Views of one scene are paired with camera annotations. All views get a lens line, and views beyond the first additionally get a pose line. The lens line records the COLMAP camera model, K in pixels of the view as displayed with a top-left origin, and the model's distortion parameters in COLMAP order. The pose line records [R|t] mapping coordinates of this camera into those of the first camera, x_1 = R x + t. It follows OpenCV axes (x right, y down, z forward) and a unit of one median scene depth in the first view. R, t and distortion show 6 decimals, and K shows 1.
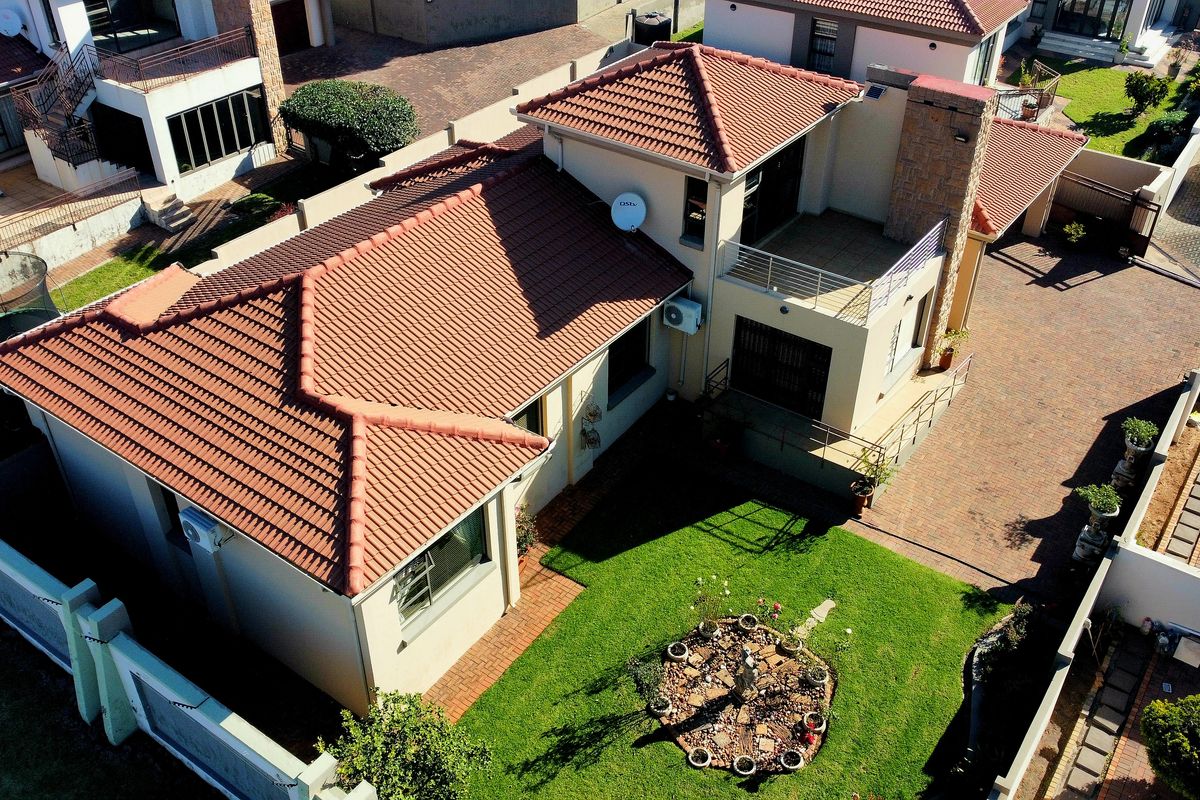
lens RADIAL K [[1073.6, 0, 600.0], [0, 1073.6, 400.0], [0, 0, 1]] dist [0.004265, -0.000690]
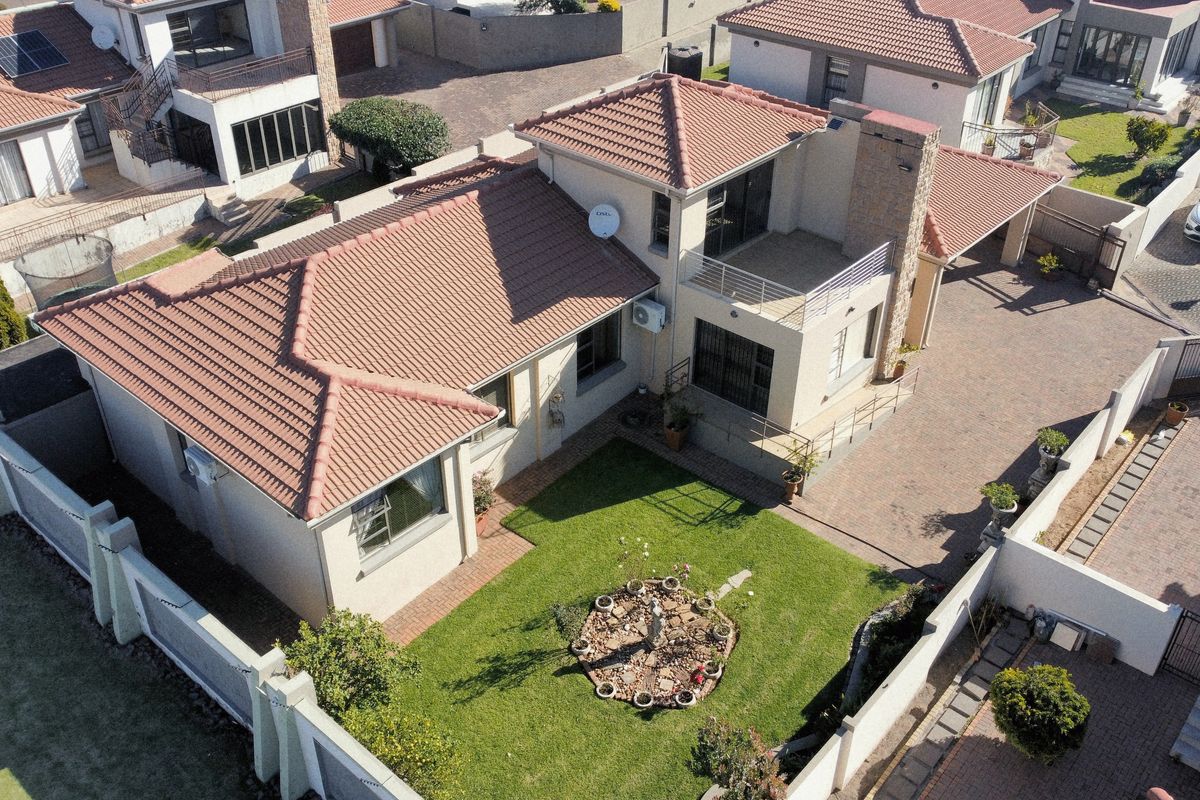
lens RADIAL K [[1073.6, 0, 600.0], [0, 1073.6, 400.0], [0, 0, 1]] dist [0.004265, -0.000690]
pose [[0.995097, 0.058024, -0.080094, 0.127024], [-0.059966, 0.997957, -0.022056, 0.038542], [0.078650, 0.026751, 0.996543, -0.122240]]
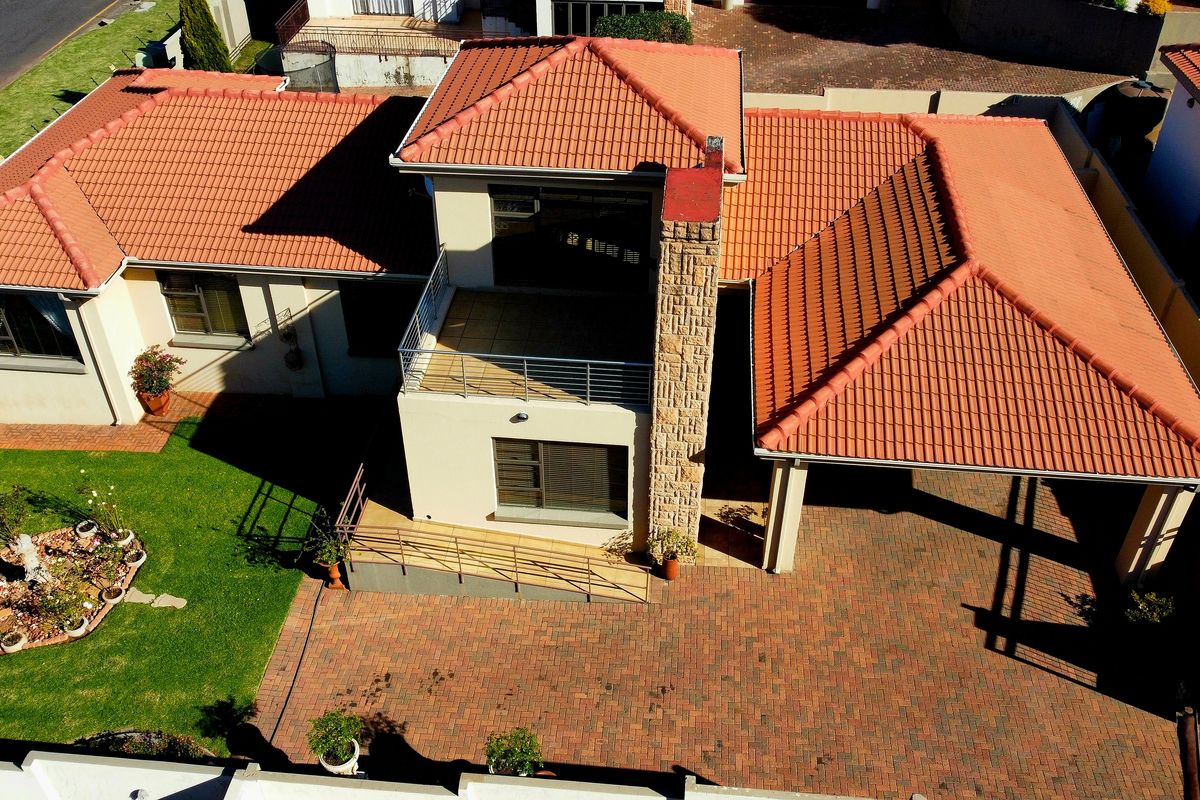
lens RADIAL K [[1073.6, 0, 600.0], [0, 1073.6, 400.0], [0, 0, 1]] dist [0.004265, -0.000690]
pose [[0.507671, 0.522676, -0.684894, 0.841593], [-0.502173, 0.825470, 0.257726, -0.333553], [0.700066, 0.213095, 0.681541, 0.531604]]
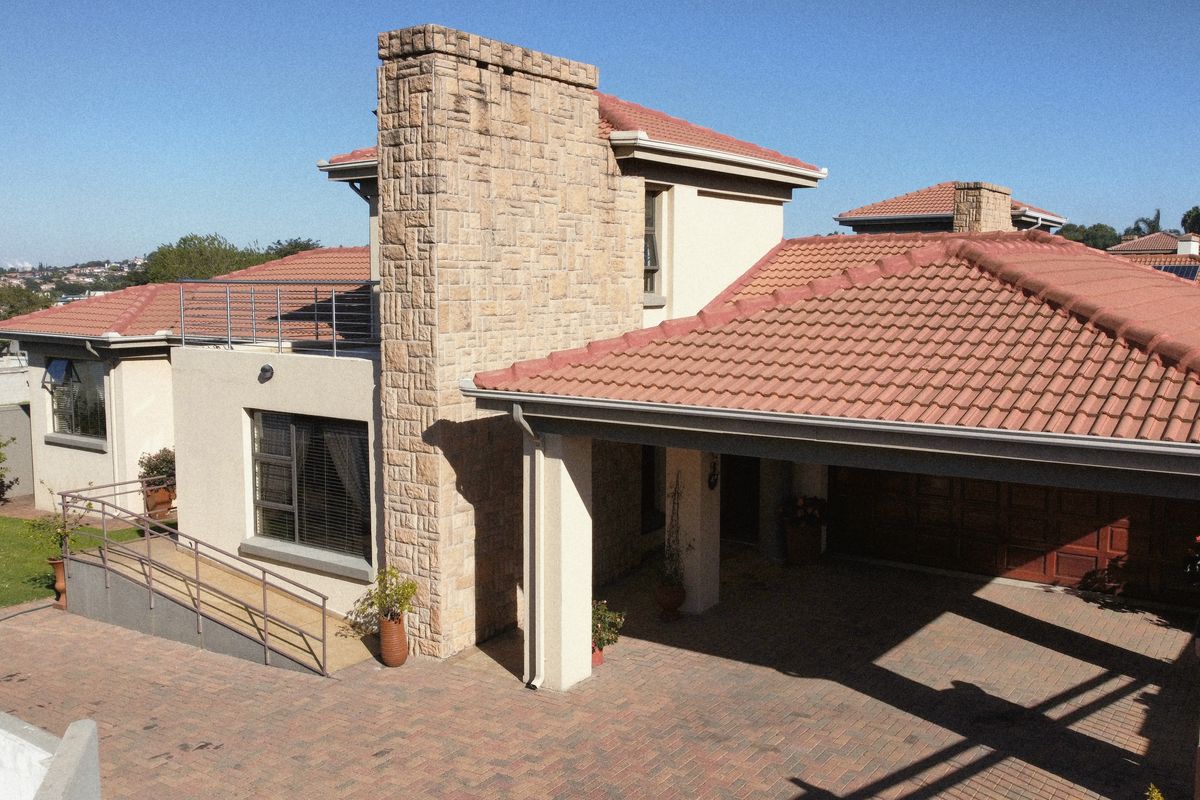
lens RADIAL K [[1073.6, 0, 600.0], [0, 1073.6, 400.0], [0, 0, 1]] dist [0.004265, -0.000690]
pose [[0.013397, 0.106276, -0.994246, 0.874211], [-0.585272, 0.807040, 0.078379, -0.235557], [0.810726, 0.580855, 0.073013, 1.131969]]
